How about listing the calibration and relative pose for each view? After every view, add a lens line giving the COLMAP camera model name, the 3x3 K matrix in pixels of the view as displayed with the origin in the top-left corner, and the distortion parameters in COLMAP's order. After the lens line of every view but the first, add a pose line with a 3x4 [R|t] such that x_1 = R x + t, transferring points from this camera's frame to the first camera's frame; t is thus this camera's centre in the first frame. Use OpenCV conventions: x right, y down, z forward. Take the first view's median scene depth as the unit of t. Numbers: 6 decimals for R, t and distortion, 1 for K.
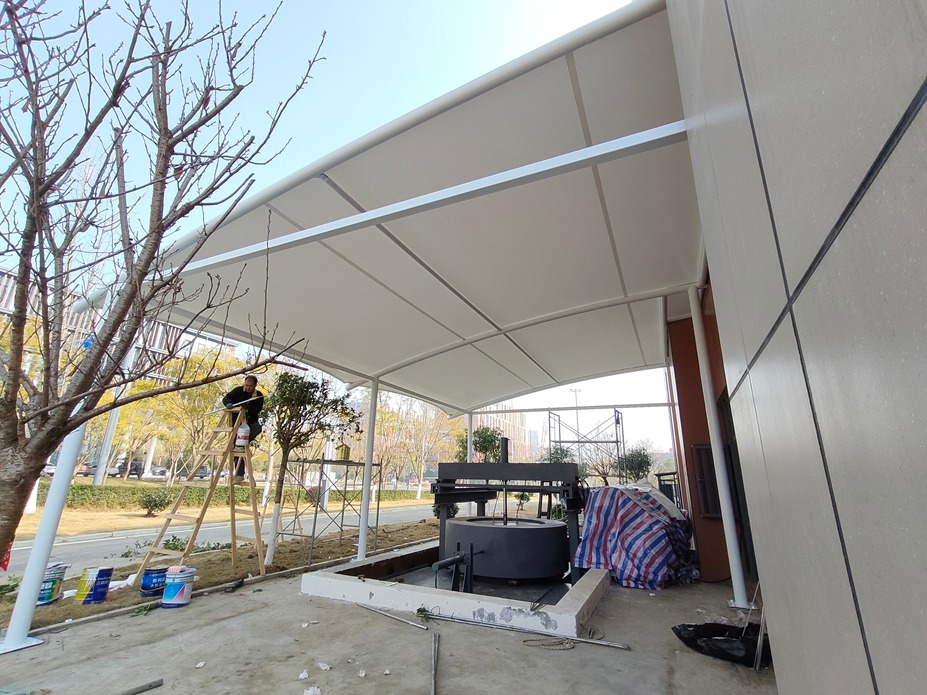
lens RADIAL K [[433.4, 0, 463.5], [0, 433.4, 347.5], [0, 0, 1]] dist [0.022364, -0.000224]
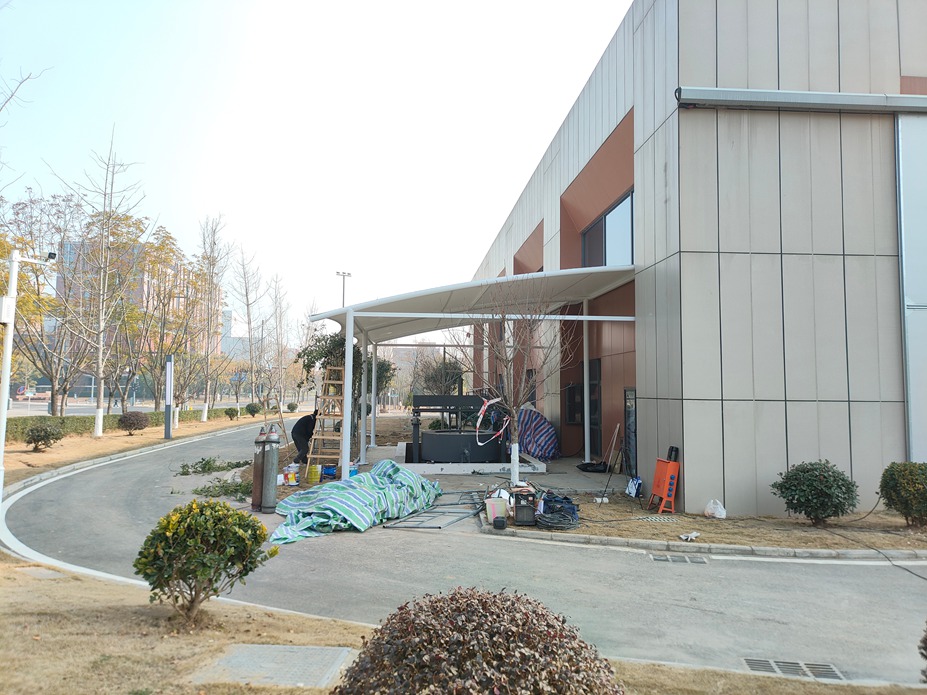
lens RADIAL K [[681.3, 0, 466.4], [0, 681.3, 342.9], [0, 0, 1]] dist [0.055403, -0.003487]
pose [[0.867195, 0.018013, 0.497642, -1.036316], [-0.135354, 0.970247, 0.200748, -0.376098], [-0.479220, -0.241445, 0.843832, -0.926664]]
